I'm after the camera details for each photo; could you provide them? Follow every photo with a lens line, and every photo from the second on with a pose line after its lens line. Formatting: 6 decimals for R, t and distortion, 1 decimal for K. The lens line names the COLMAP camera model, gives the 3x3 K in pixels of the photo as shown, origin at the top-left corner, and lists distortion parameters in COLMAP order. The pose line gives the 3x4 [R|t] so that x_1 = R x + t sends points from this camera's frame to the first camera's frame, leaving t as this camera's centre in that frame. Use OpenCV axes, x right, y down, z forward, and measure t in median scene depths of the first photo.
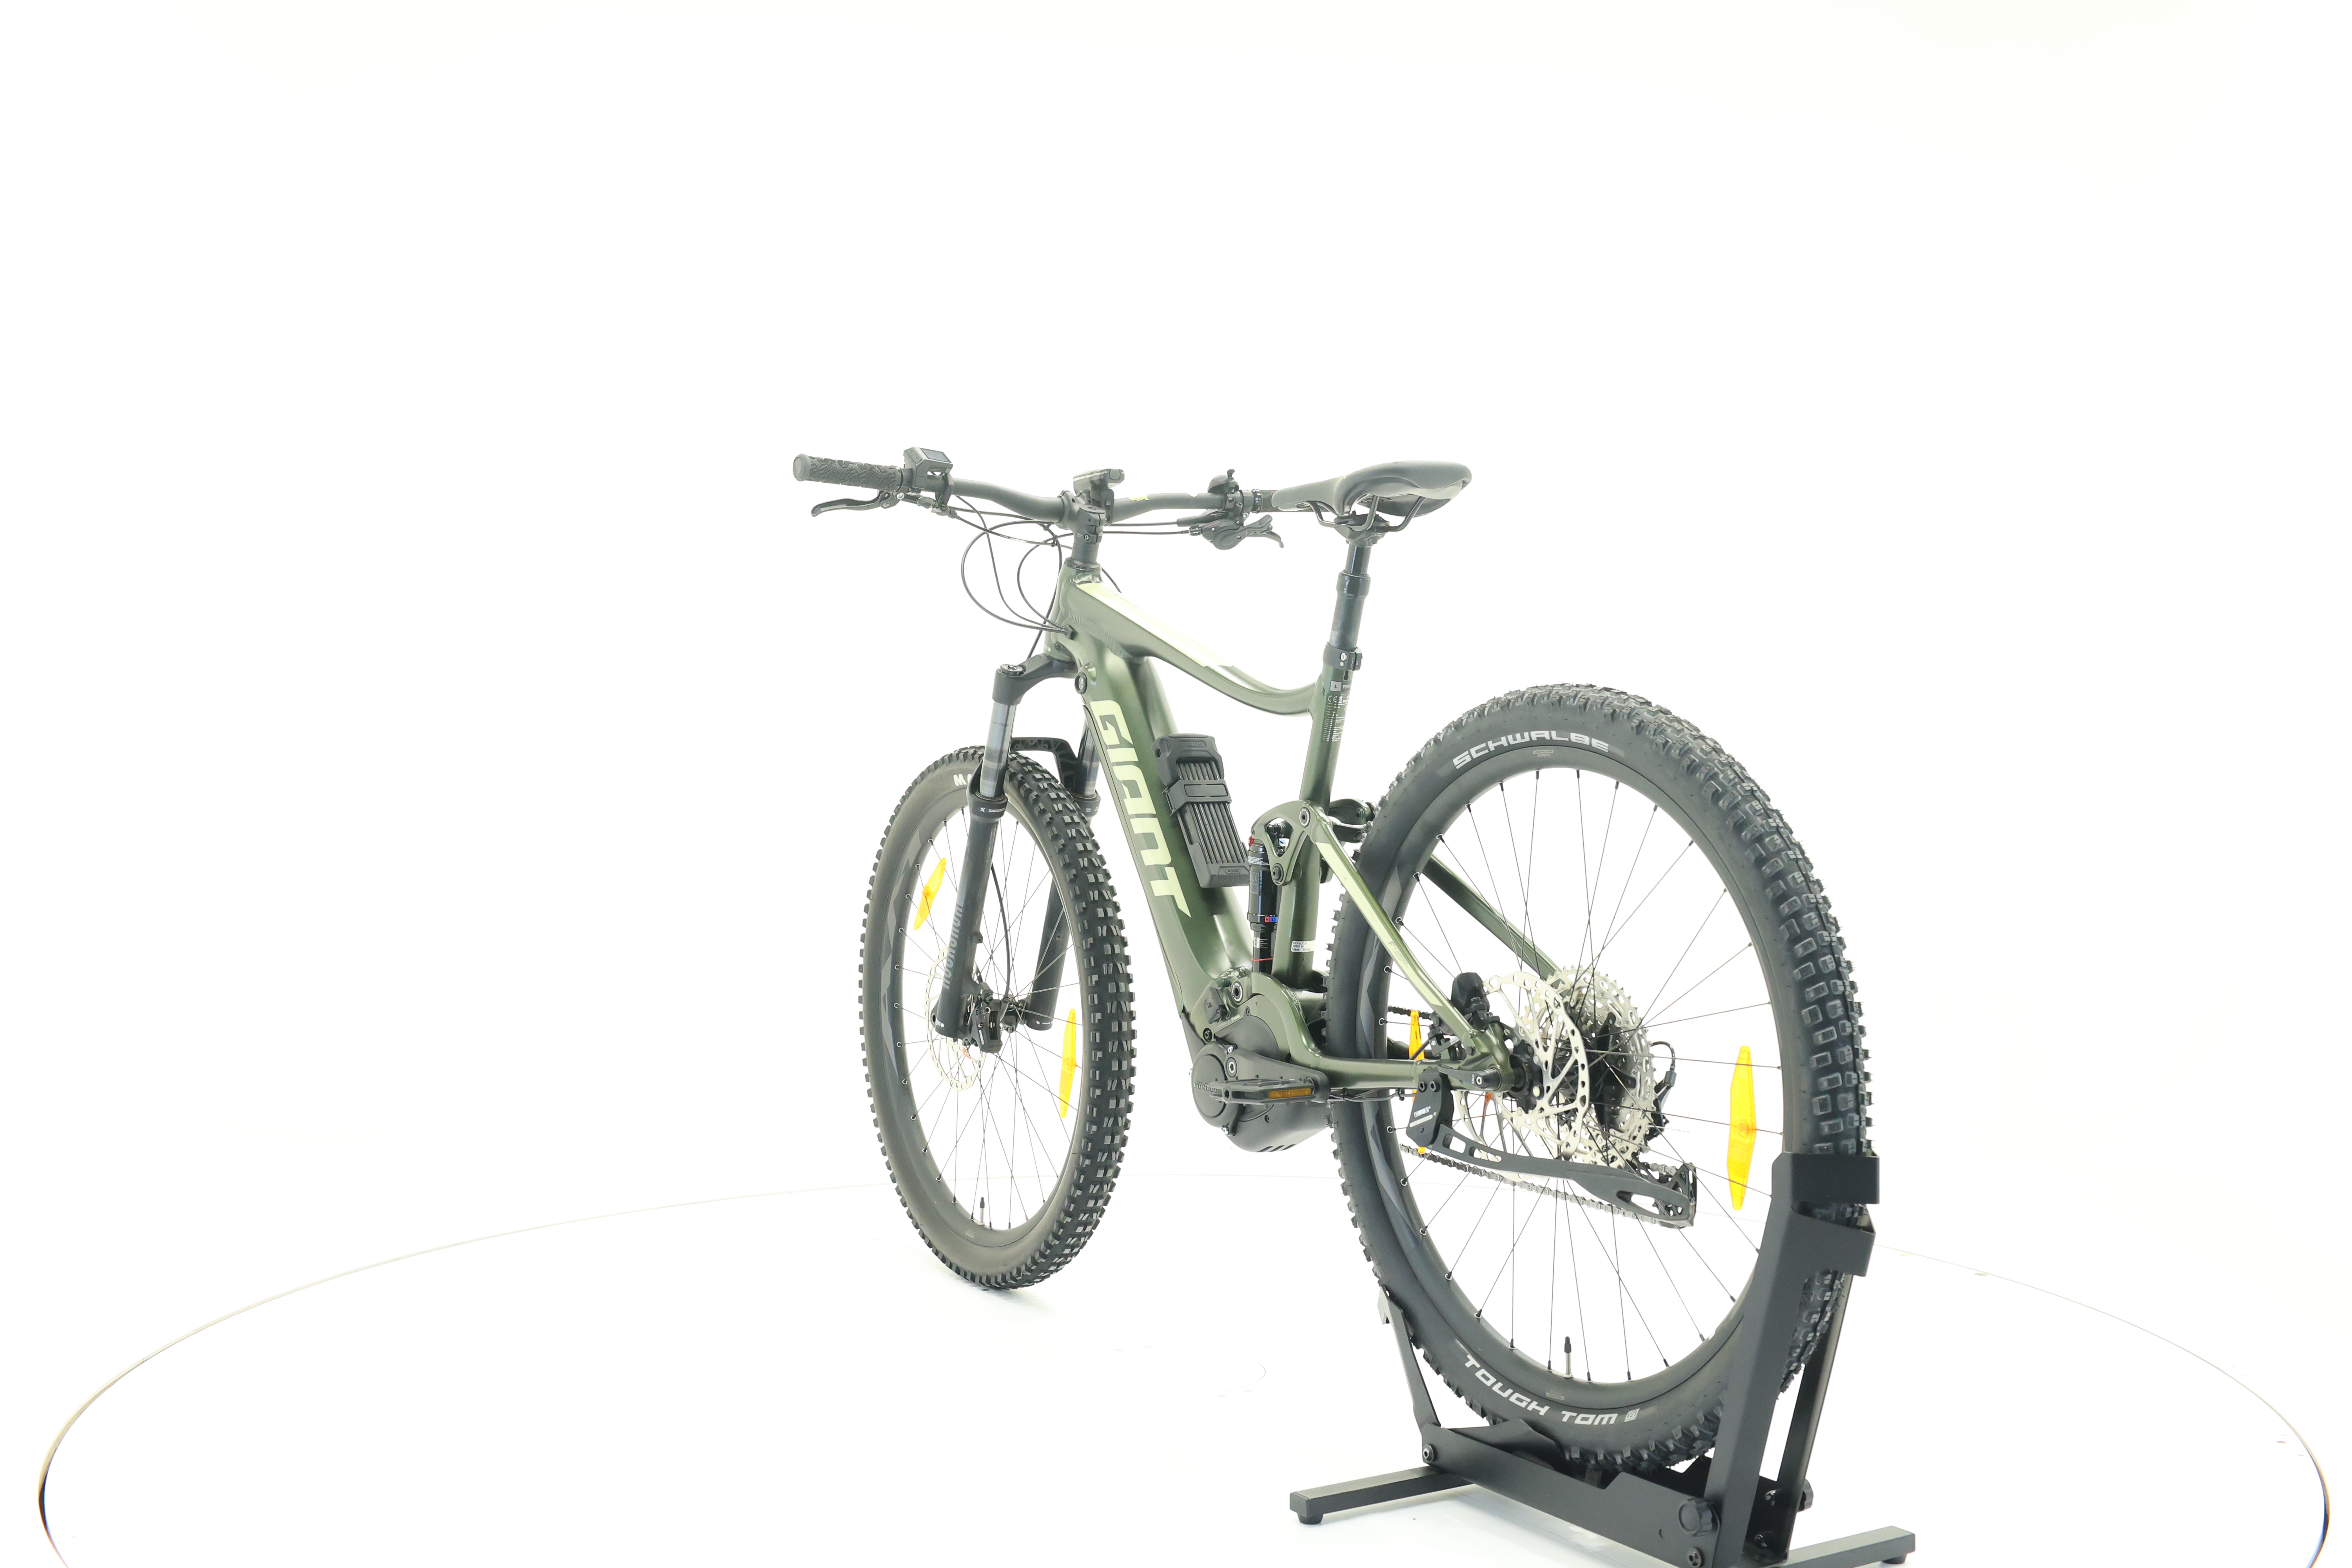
lens RADIAL K [[2470.3, 0, 1174.0], [0, 2470.3, 772.7], [0, 0, 1]] dist [0.017331, 0.000000]
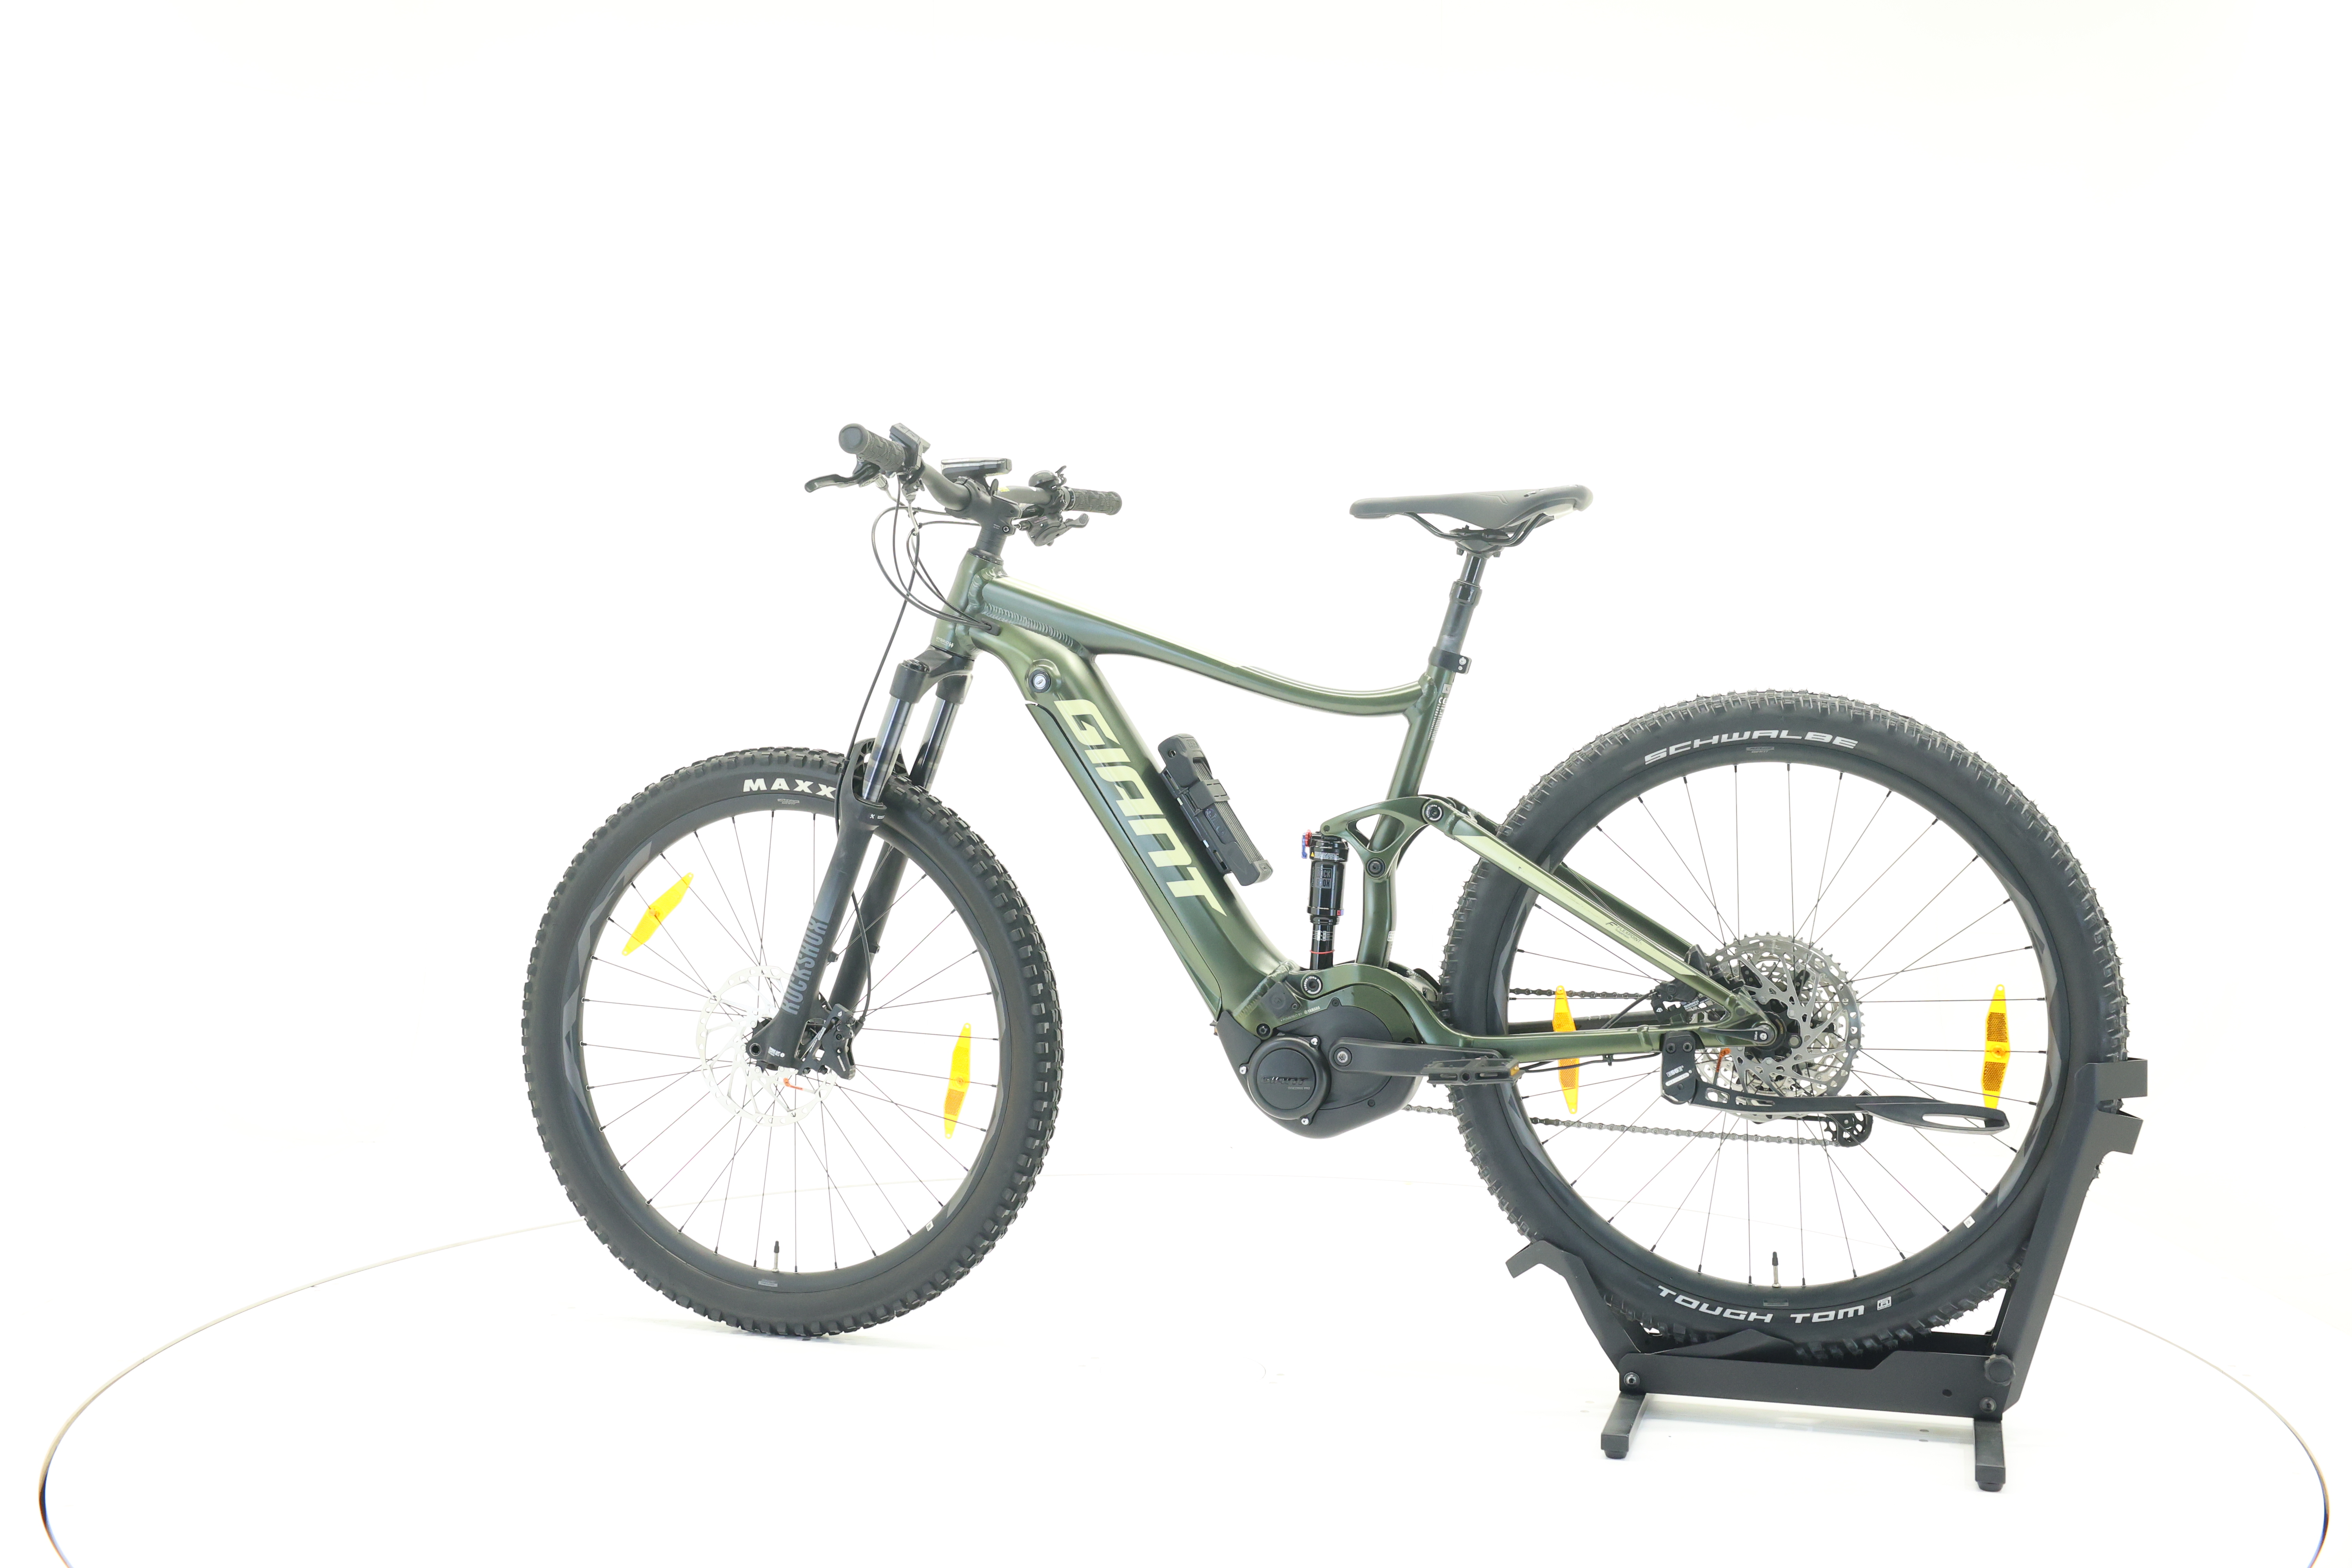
lens RADIAL K [[2470.3, 0, 1176.6], [0, 2470.3, 778.4], [0, 0, 1]] dist [0.017331, 0.000000]
pose [[0.751875, -0.016880, 0.659090, -0.725469], [0.012837, 0.999858, 0.010962, -0.009552], [-0.659181, 0.000219, 0.751984, 0.277207]]
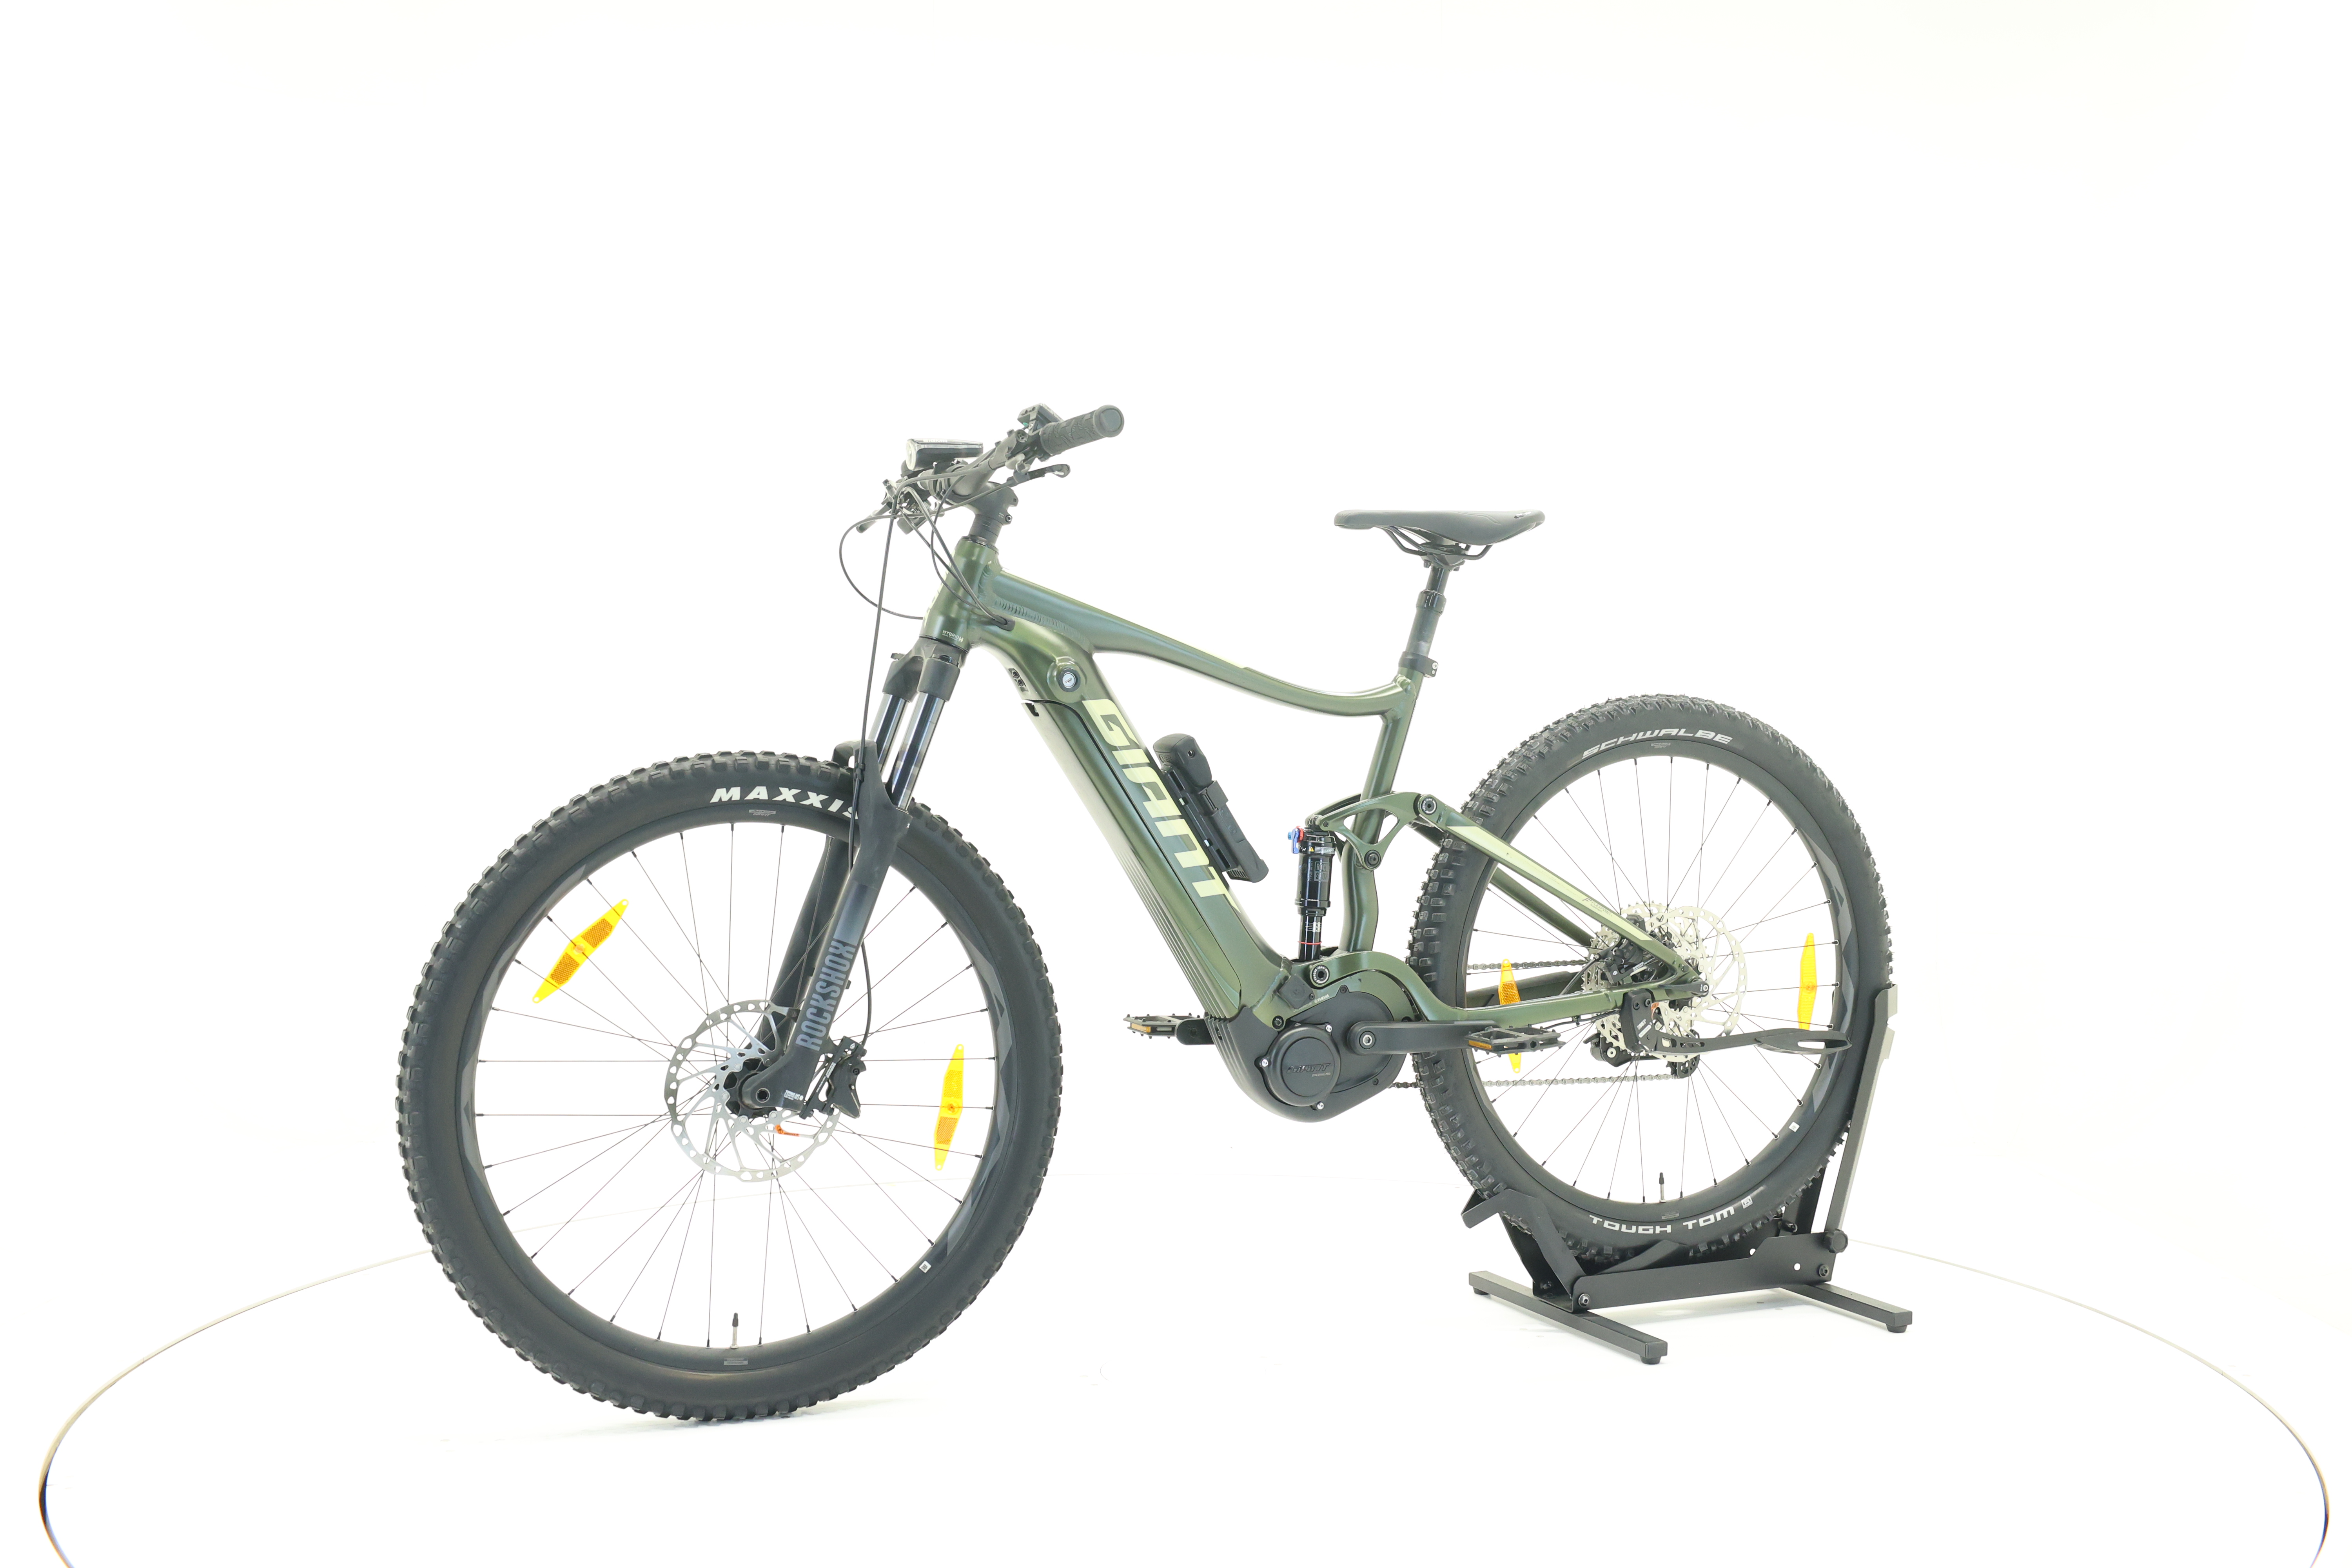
lens RADIAL K [[2470.3, 0, 1177.4], [0, 2470.3, 781.4], [0, 0, 1]] dist [0.017331, 0.000000]
pose [[0.135333, -0.028709, 0.990384, -1.088848], [0.017079, 0.999499, 0.026639, -0.025625], [-0.990653, 0.013309, 0.135755, 0.958820]]
